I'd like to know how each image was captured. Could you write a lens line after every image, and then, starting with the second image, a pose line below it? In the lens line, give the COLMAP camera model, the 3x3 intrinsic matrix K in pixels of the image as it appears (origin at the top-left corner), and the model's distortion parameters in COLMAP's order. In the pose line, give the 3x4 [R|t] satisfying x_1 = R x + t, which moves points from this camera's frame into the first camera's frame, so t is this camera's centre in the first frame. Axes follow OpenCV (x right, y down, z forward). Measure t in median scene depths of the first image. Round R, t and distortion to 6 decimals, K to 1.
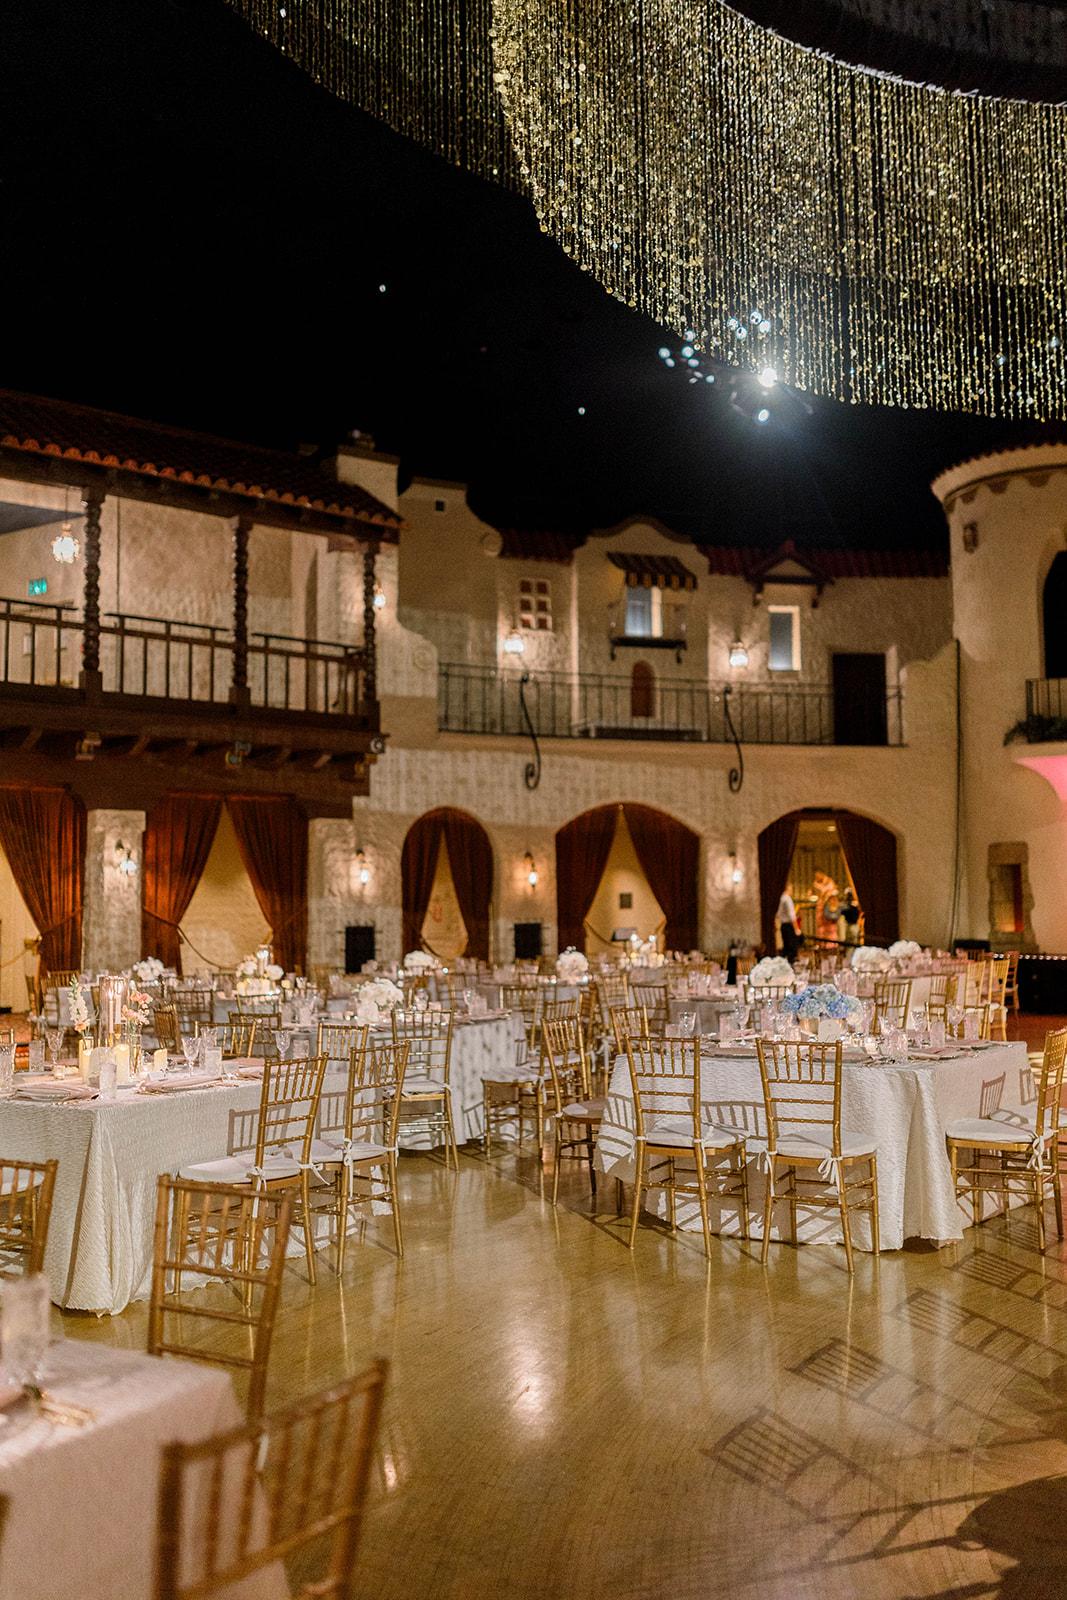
lens RADIAL K [[1509.5, 0, 537.3], [0, 1509.5, 803.7], [0, 0, 1]] dist [-0.000508, -0.003012]
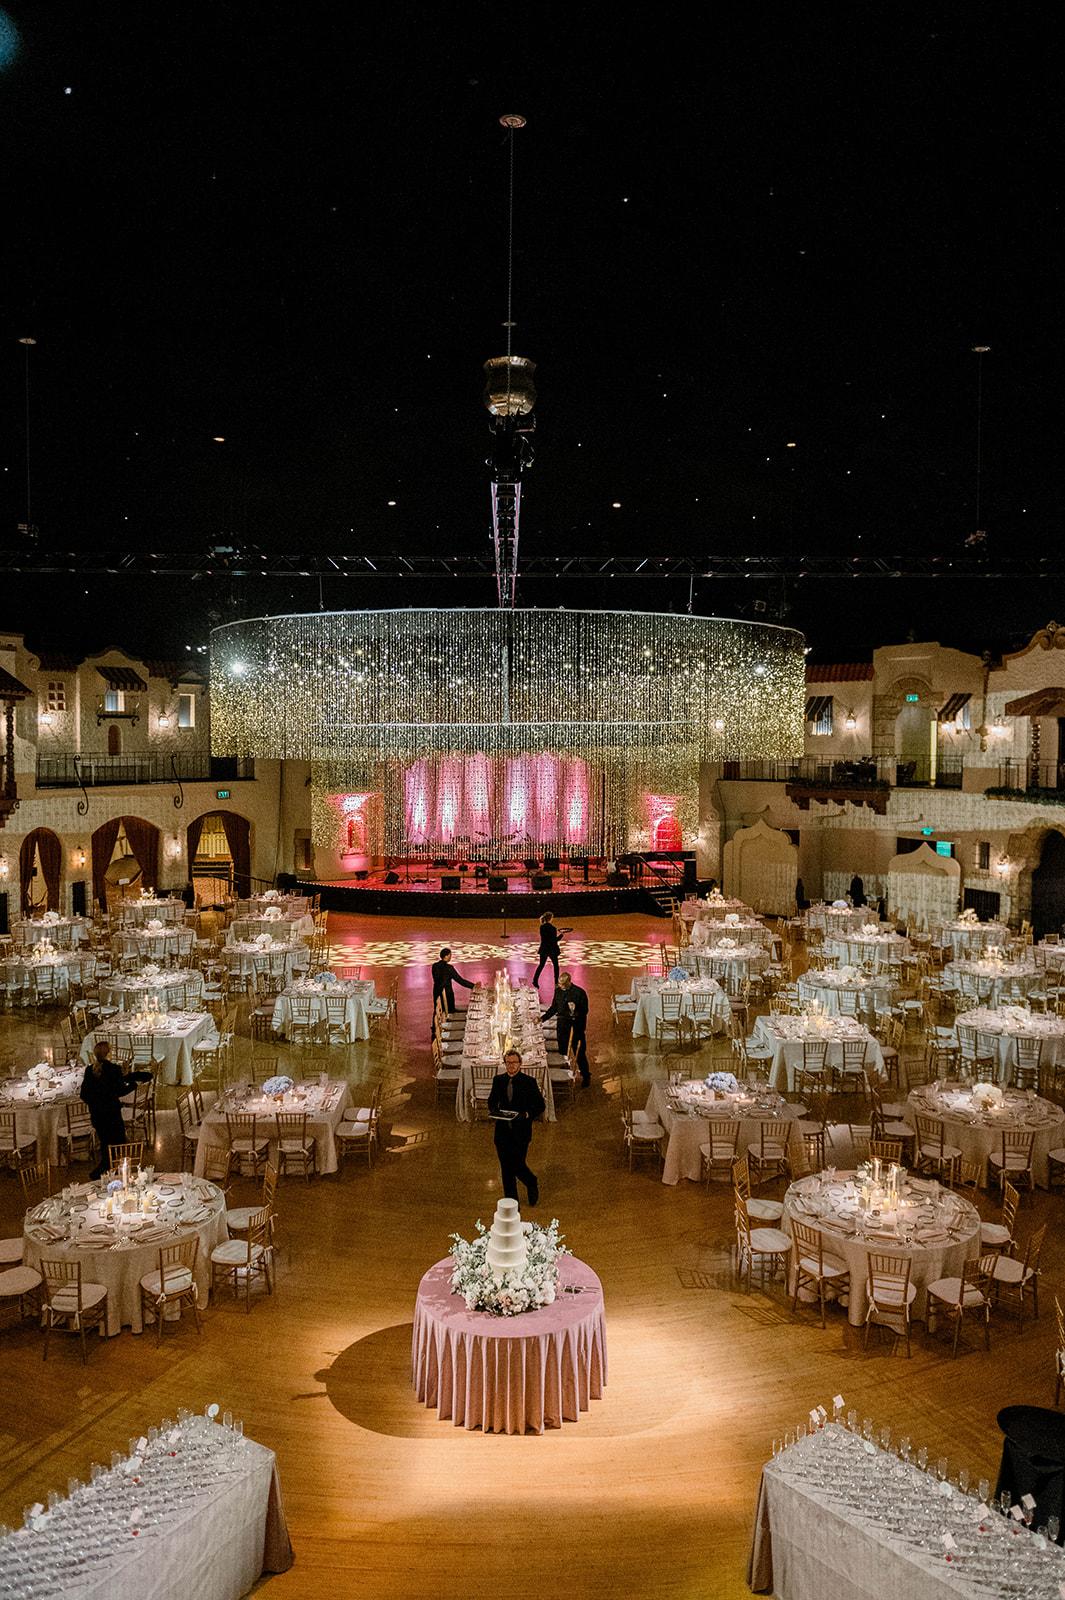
lens RADIAL K [[1141.2, 0, 530.7], [0, 1141.2, 799.3], [0, 0, 1]] dist [0.001028, -0.041826]
pose [[0.835468, -0.014283, 0.549353, -0.299496], [-0.057618, 0.991876, 0.113416, -0.210109], [-0.546510, -0.126408, 0.827858, -0.497732]]
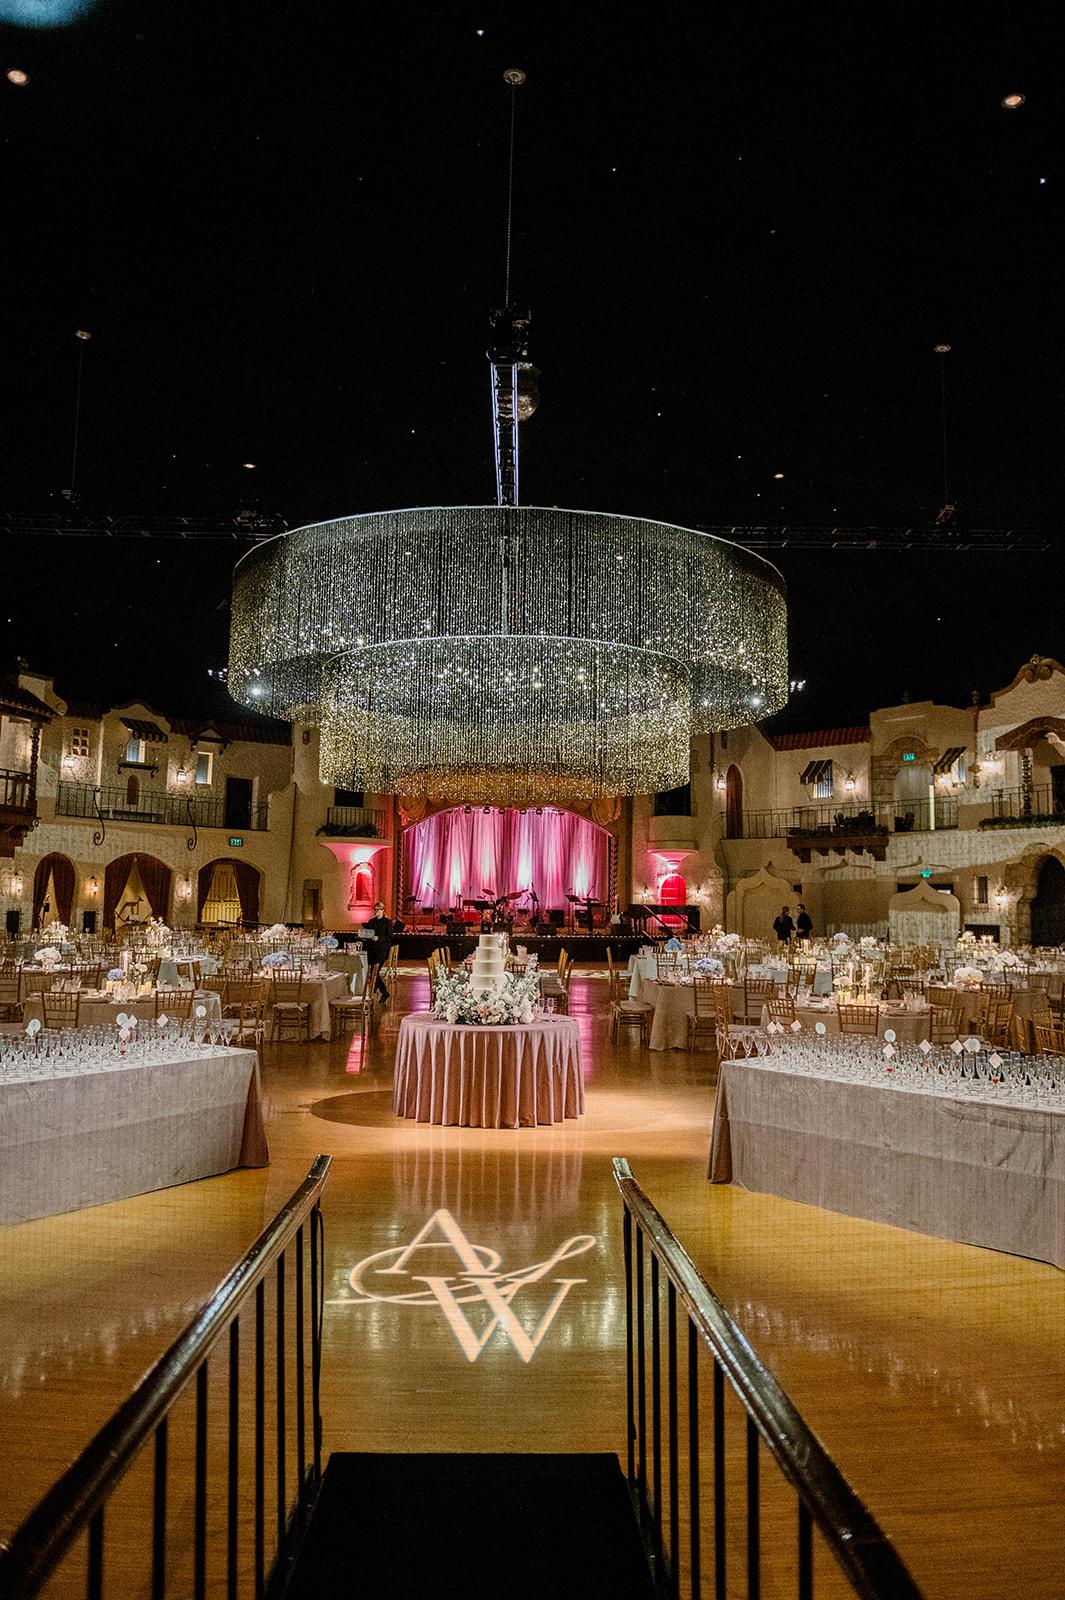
lens RADIAL K [[1146.9, 0, 532.5], [0, 1146.9, 800.0], [0, 0, 1]] dist [-0.008570, -0.002825]
pose [[0.841491, 0.077734, 0.534650, -0.305466], [-0.068723, 0.996957, -0.036785, -0.048285], [-0.535883, -0.005788, 0.844272, -0.548837]]
